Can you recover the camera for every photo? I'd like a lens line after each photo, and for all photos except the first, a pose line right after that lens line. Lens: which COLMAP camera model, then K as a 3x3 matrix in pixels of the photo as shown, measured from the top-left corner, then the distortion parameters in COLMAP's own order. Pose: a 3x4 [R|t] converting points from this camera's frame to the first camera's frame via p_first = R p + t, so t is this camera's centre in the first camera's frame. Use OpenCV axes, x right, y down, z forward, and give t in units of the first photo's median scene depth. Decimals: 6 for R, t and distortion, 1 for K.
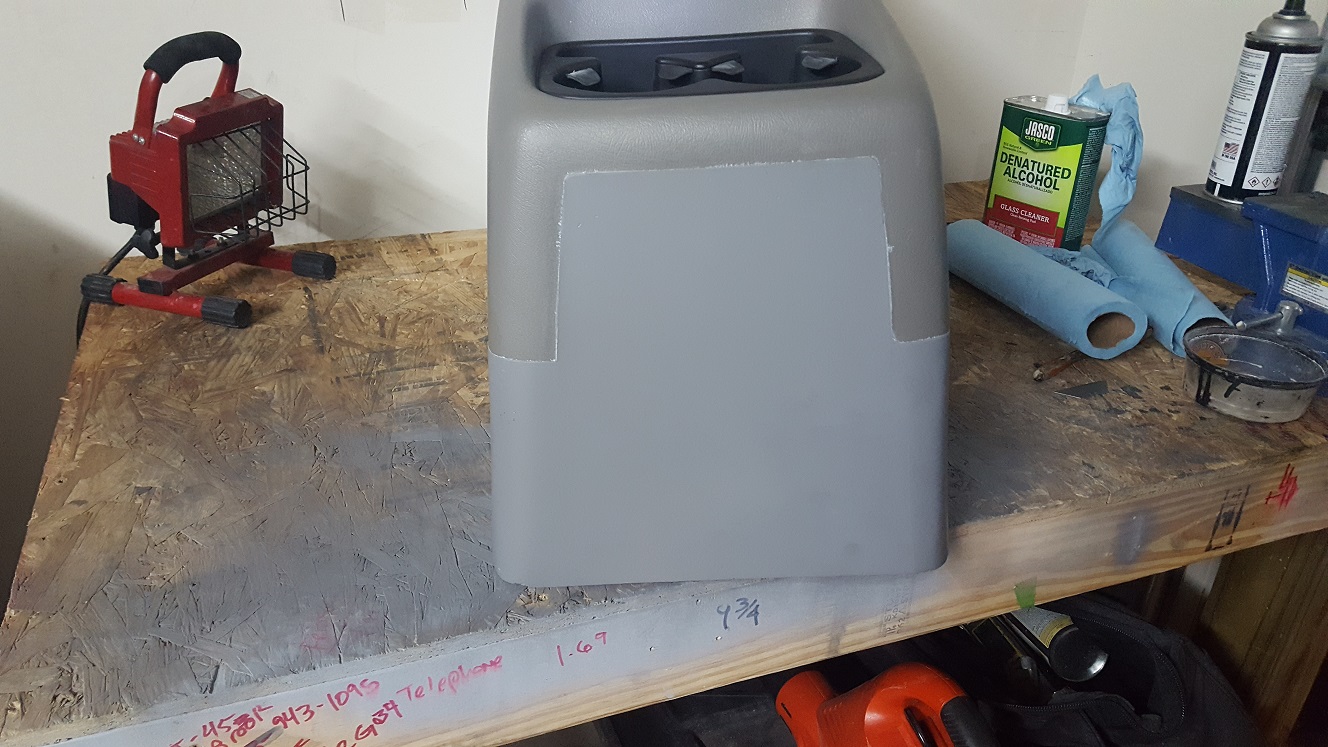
lens RADIAL K [[1016.3, 0, 668.6], [0, 1016.3, 368.6], [0, 0, 1]] dist [0.141157, -0.268101]
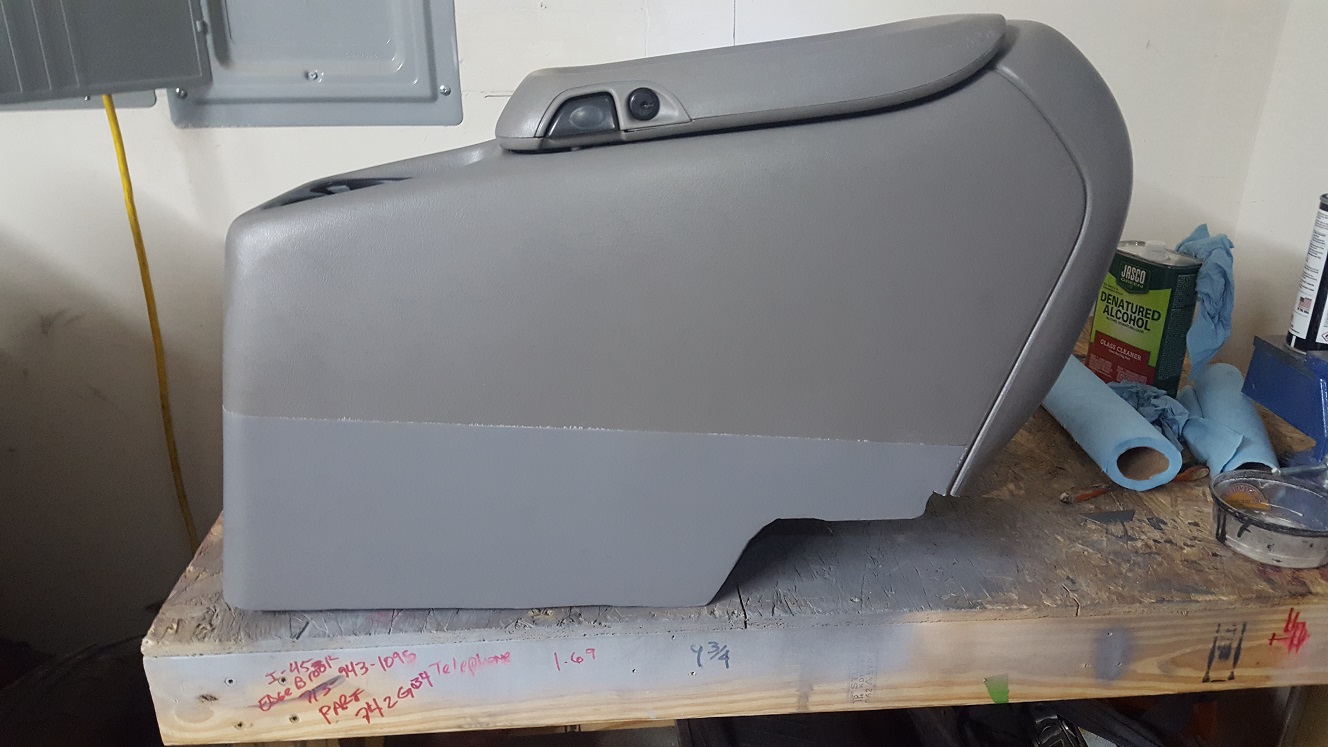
lens RADIAL K [[1016.3, 0, 668.6], [0, 1016.3, 368.6], [0, 0, 1]] dist [0.141157, -0.268101]
pose [[0.962921, 0.082273, -0.256931, 0.262622], [-0.107623, 0.990448, -0.086193, 0.012242], [0.247386, 0.110649, 0.962578, -0.186165]]
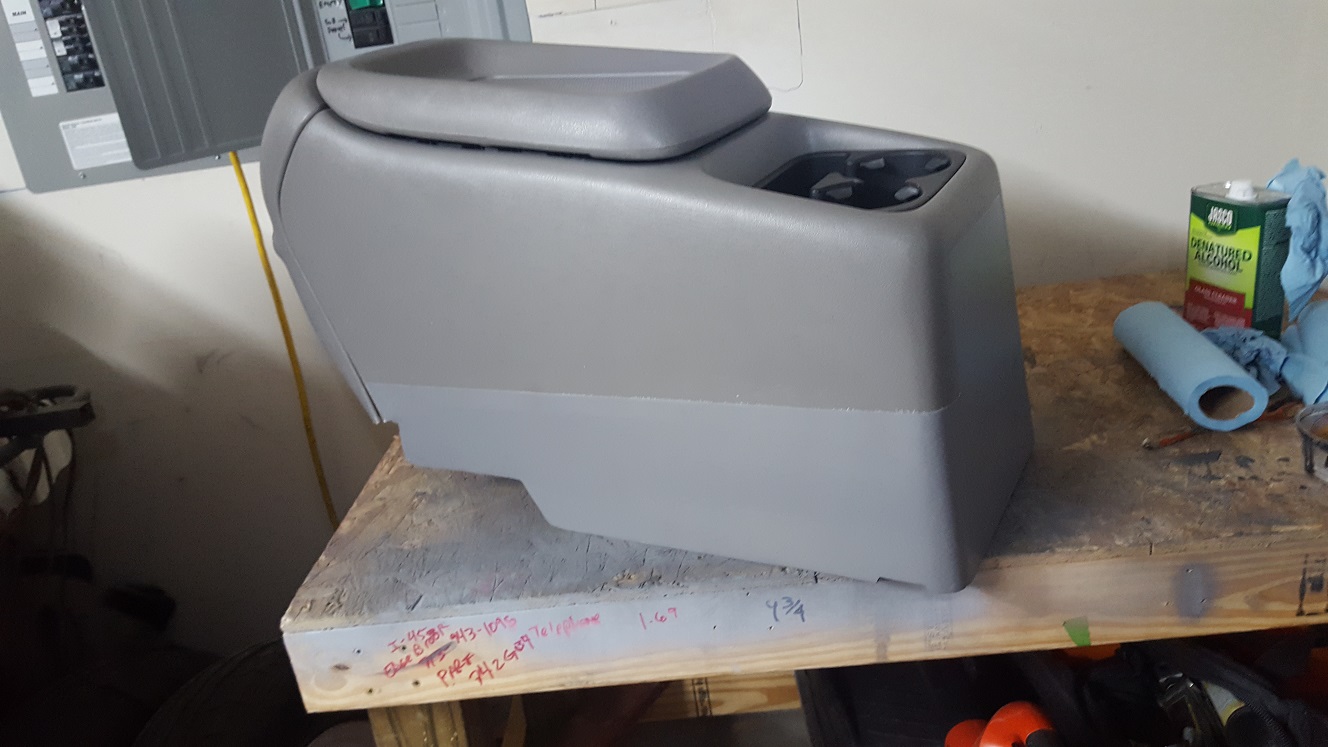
lens RADIAL K [[1024.2, 0, 665.5], [0, 1024.2, 373.8], [0, 0, 1]] dist [0.140208, -0.247567]
pose [[0.919524, 0.002217, -0.393027, 0.377610], [-0.037730, 0.995864, -0.082654, 0.050113], [0.391218, 0.090831, 0.915805, -0.232773]]
